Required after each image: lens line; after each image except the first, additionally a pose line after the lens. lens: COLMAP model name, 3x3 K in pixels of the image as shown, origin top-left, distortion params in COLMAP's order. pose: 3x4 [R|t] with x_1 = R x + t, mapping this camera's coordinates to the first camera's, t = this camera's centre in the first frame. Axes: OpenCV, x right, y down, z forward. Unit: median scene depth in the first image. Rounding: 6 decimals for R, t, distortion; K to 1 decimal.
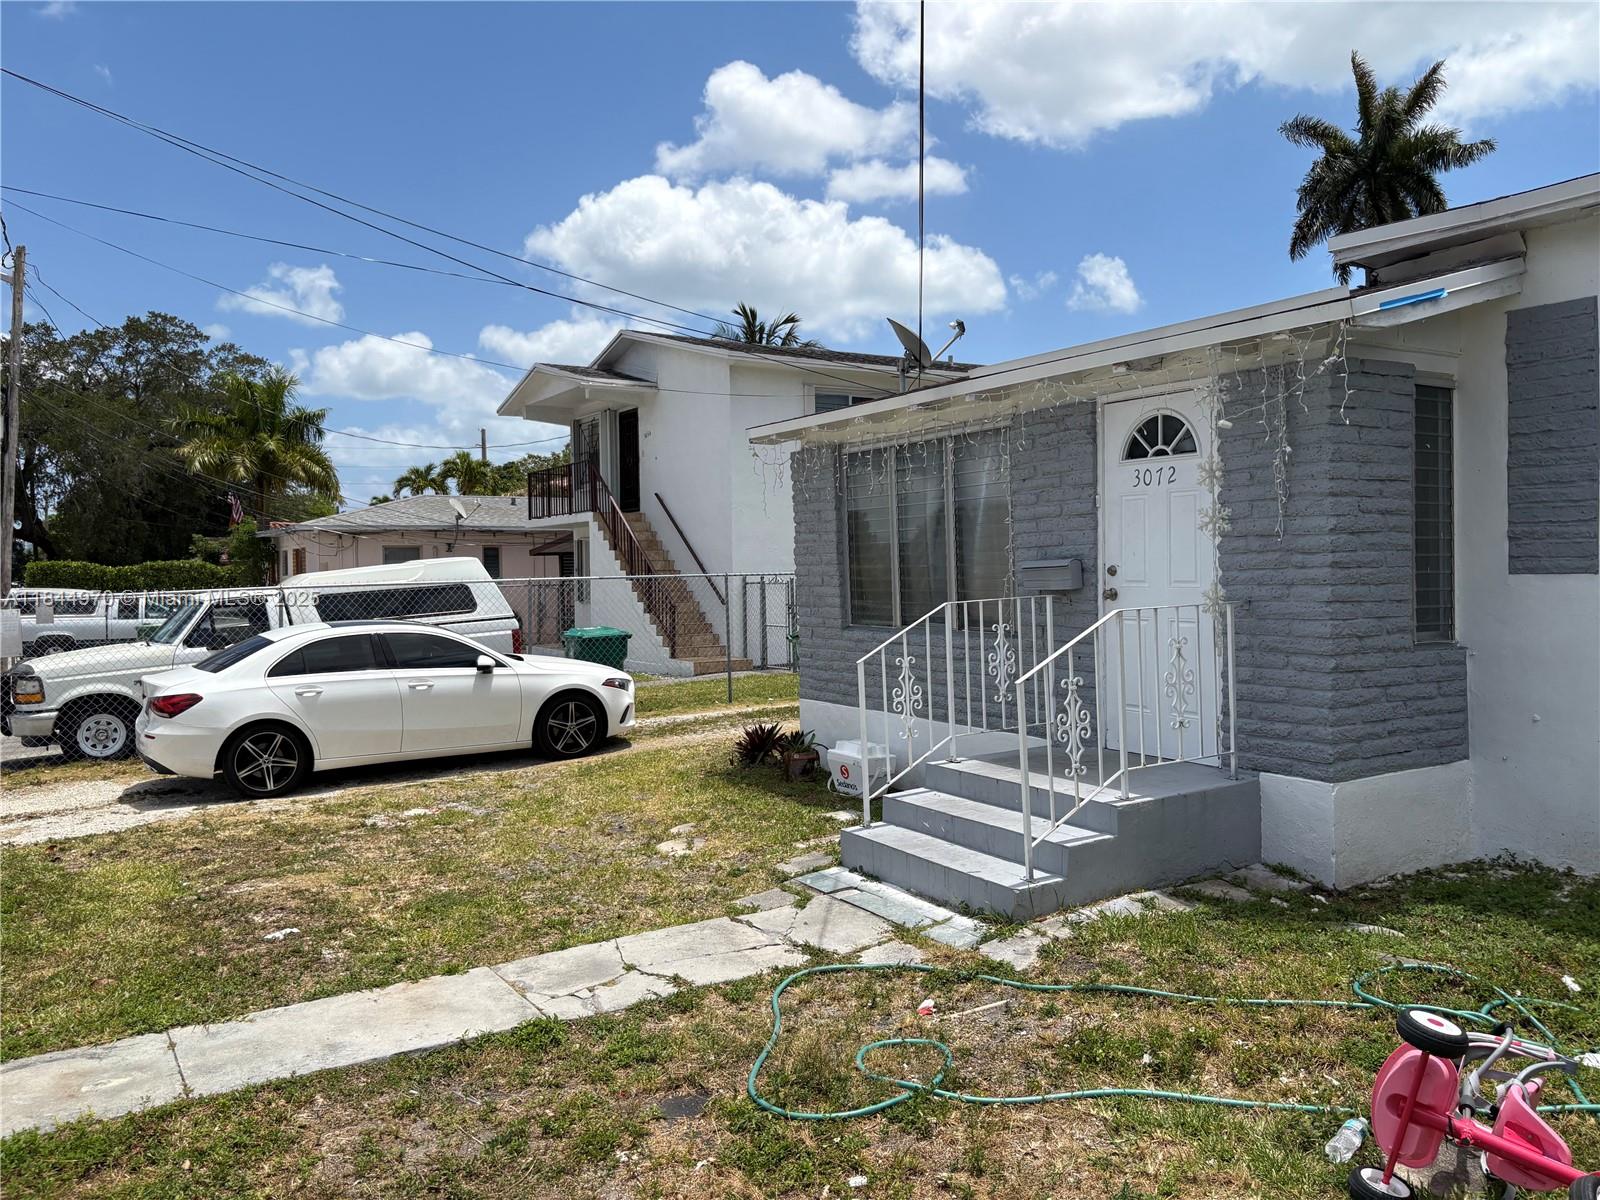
lens RADIAL K [[1223.4, 0, 803.6], [0, 1223.4, 587.9], [0, 0, 1]] dist [0.033702, -0.011247]
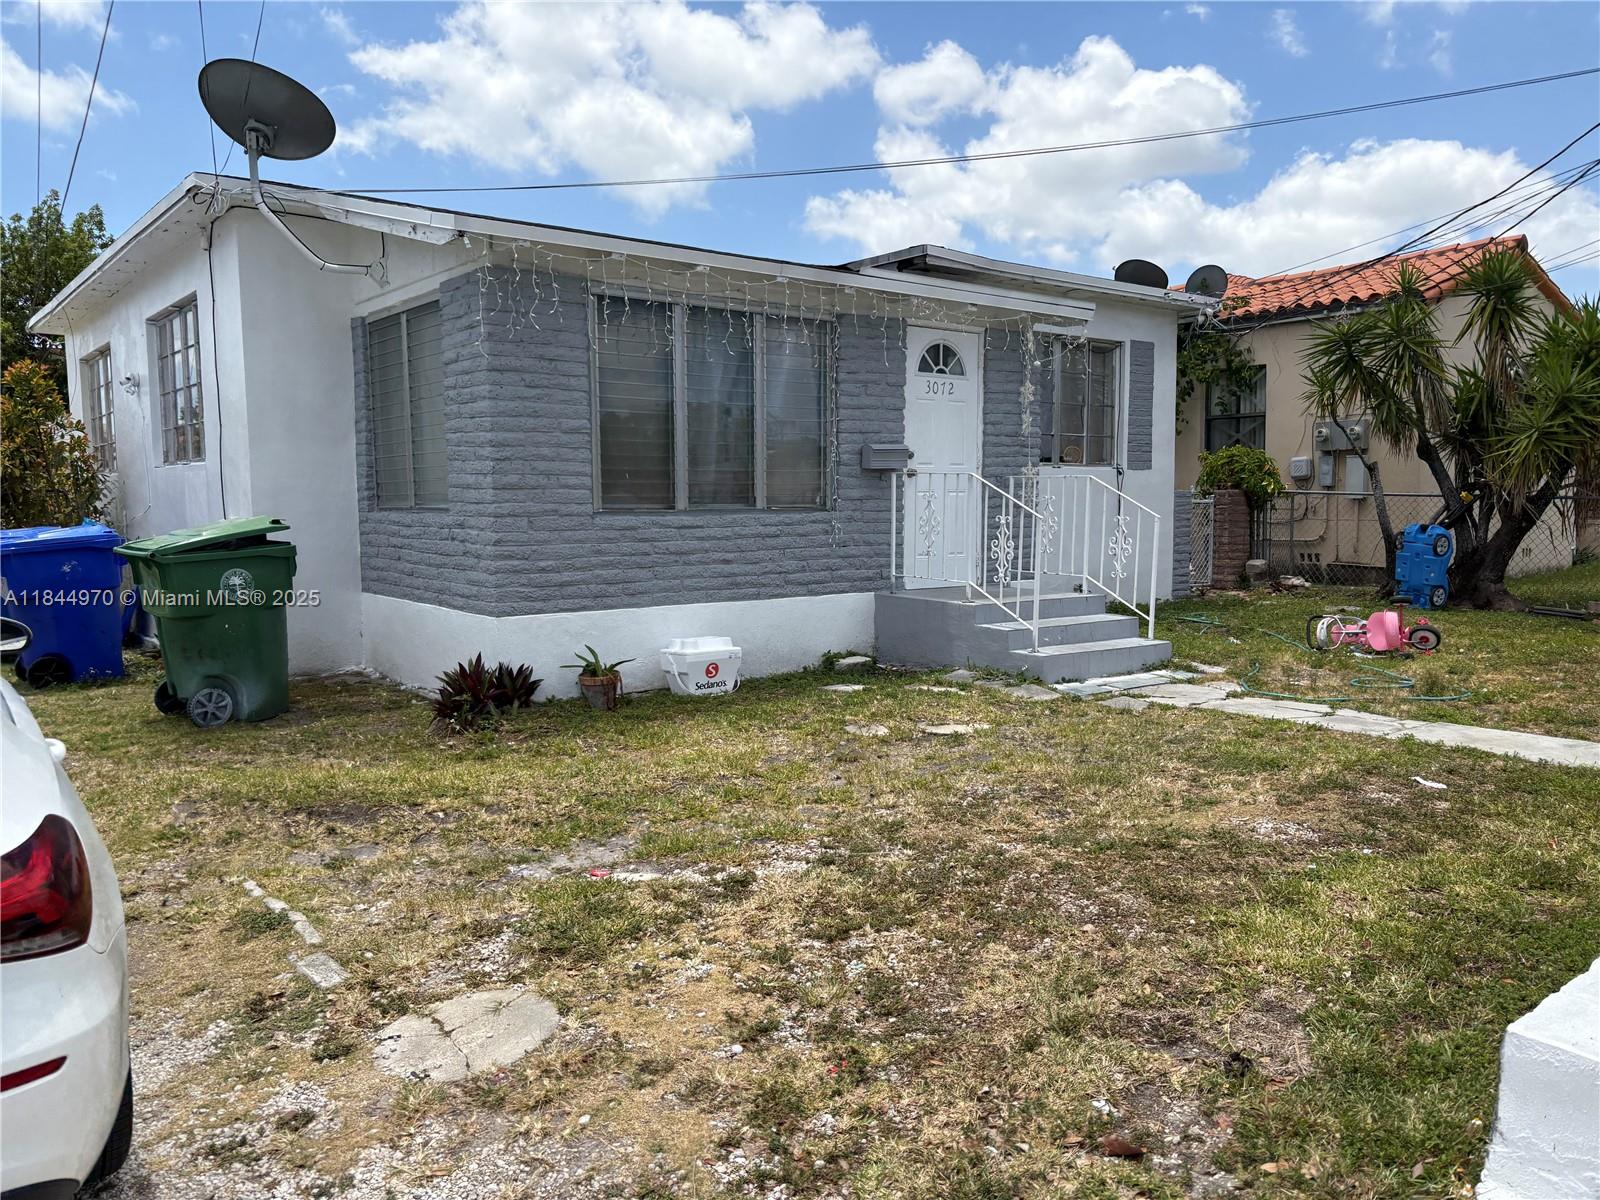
lens RADIAL K [[1210.5, 0, 796.6], [0, 1210.5, 628.3], [0, 0, 1]] dist [0.075260, -0.085906]
pose [[-0.137010, -0.091882, 0.986299, -1.075029], [0.021802, 0.995168, 0.095737, 0.045817], [-0.990330, 0.034620, -0.134345, 1.346080]]
